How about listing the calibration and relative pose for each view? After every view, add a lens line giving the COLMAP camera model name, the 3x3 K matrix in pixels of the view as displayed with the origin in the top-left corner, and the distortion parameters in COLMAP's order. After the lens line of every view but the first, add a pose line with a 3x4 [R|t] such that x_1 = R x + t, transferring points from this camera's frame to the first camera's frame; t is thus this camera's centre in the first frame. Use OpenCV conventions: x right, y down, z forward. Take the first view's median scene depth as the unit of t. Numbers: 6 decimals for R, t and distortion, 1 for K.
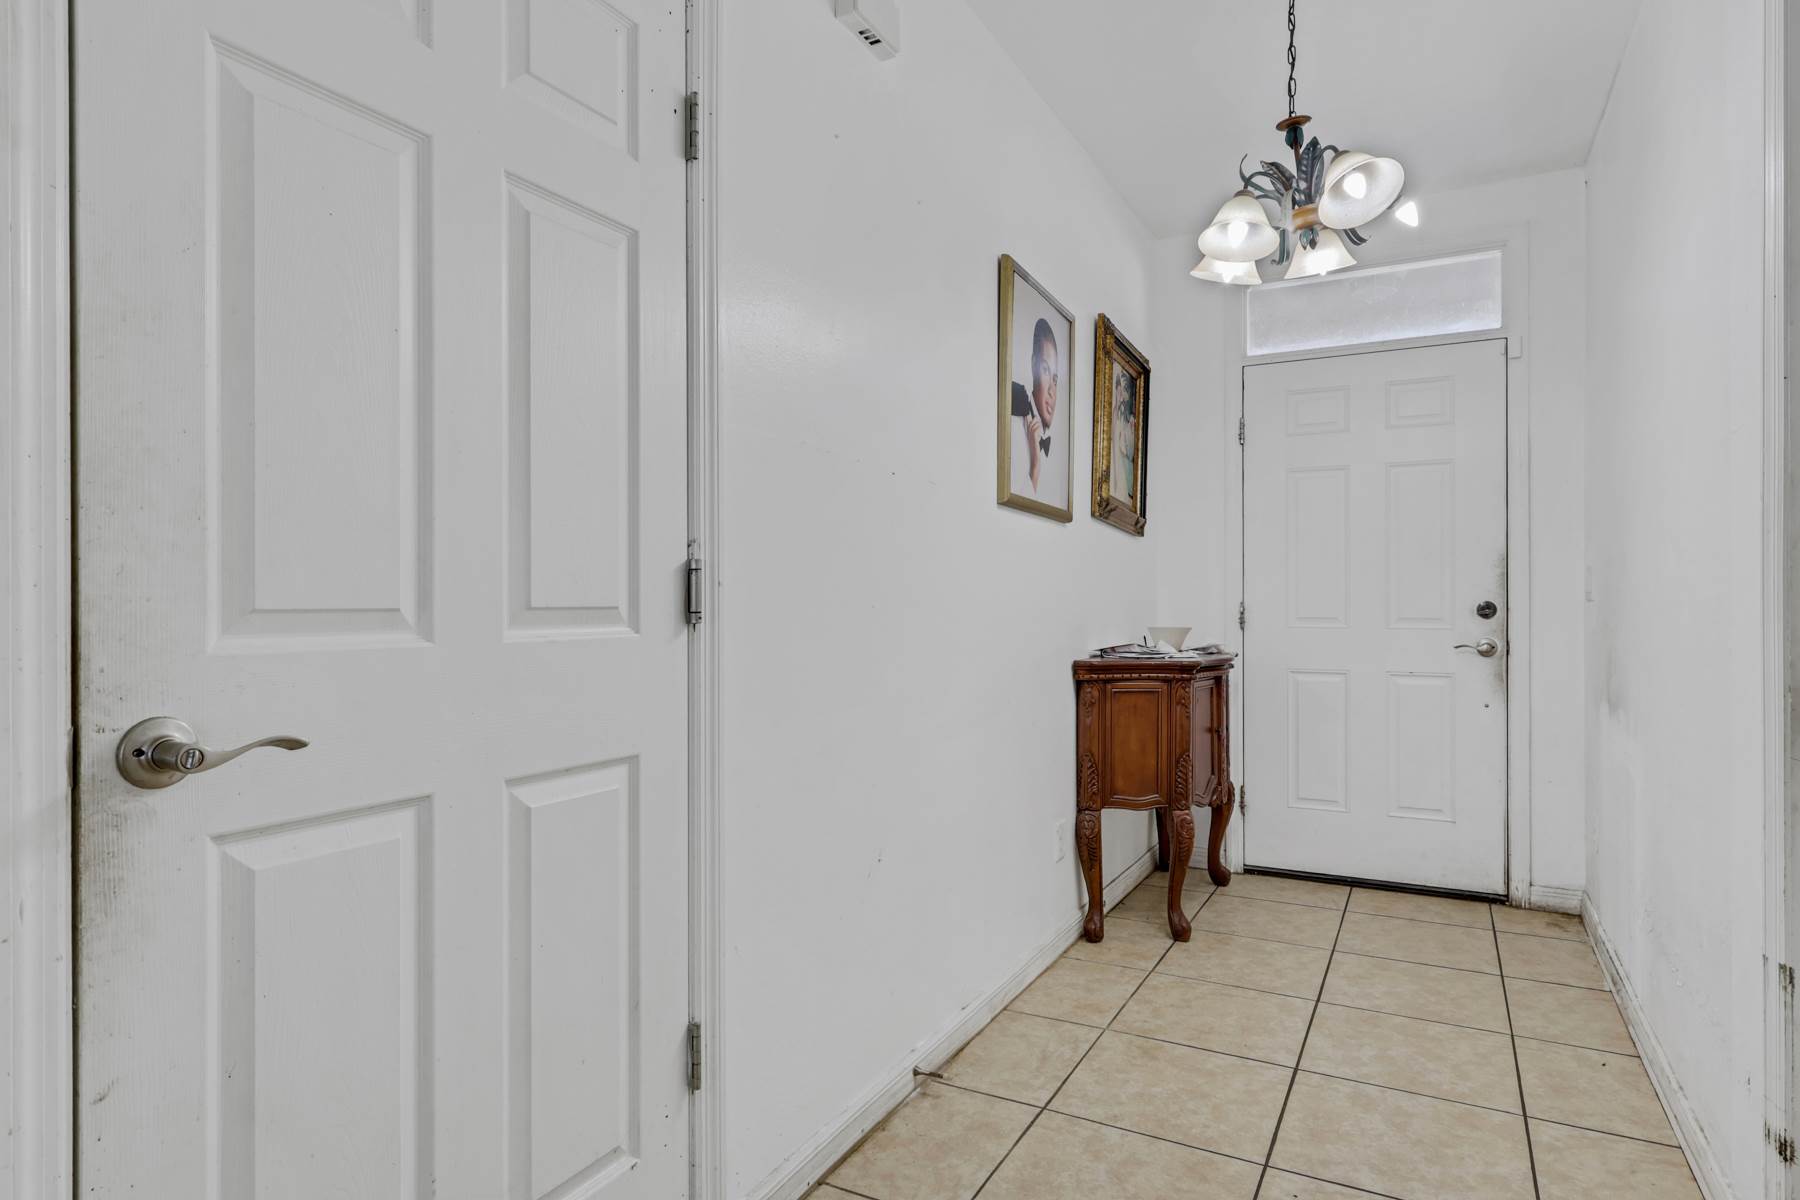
lens RADIAL K [[885.1, 0, 900.0], [0, 885.1, 600.0], [0, 0, 1]] dist [0.000692, 0.000283]
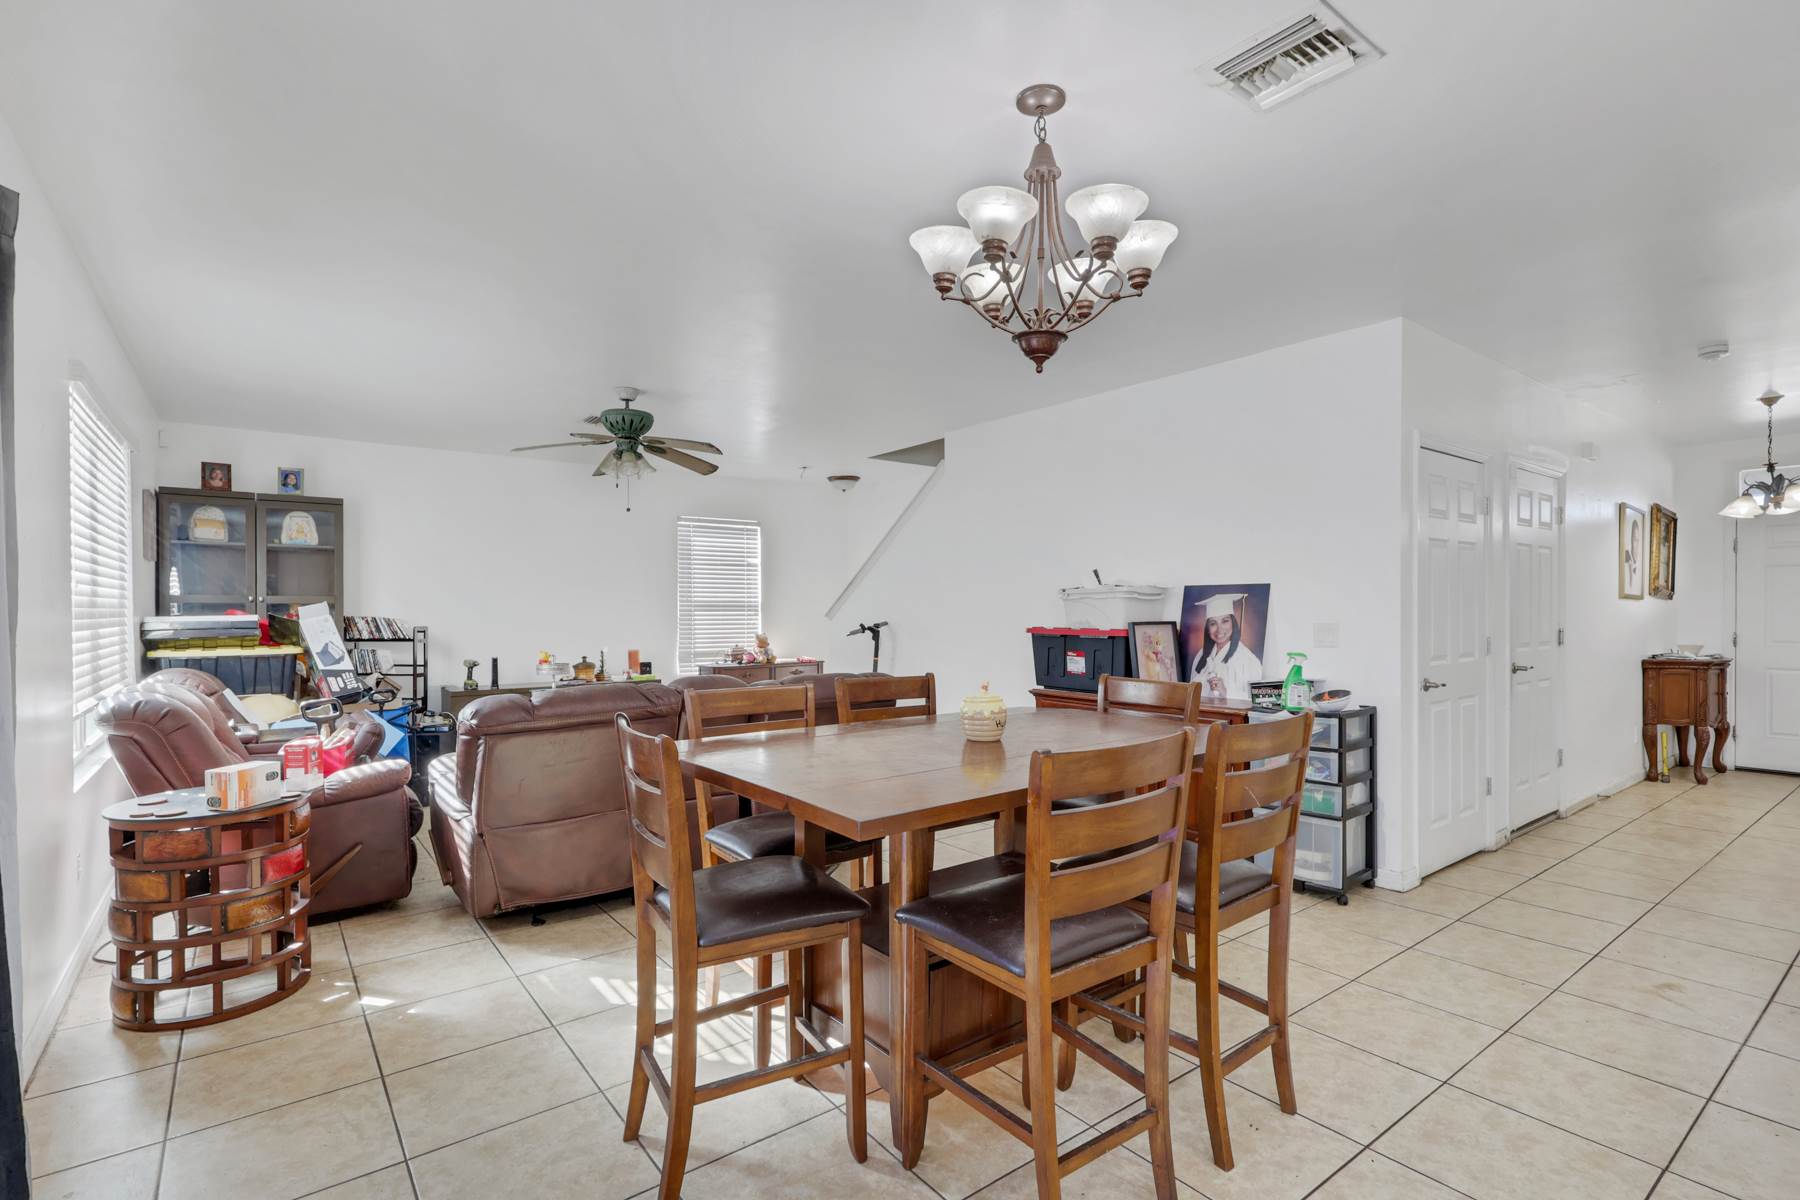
lens RADIAL K [[843.3, 0, 895.9], [0, 843.3, 613.3], [0, 0, 1]] dist [0.003308, 0.000765]
pose [[0.927080, 0.002349, -0.374855, -0.741352], [0.002746, 0.999911, 0.013057, -0.081612], [0.374853, -0.013134, 0.926991, -1.680279]]
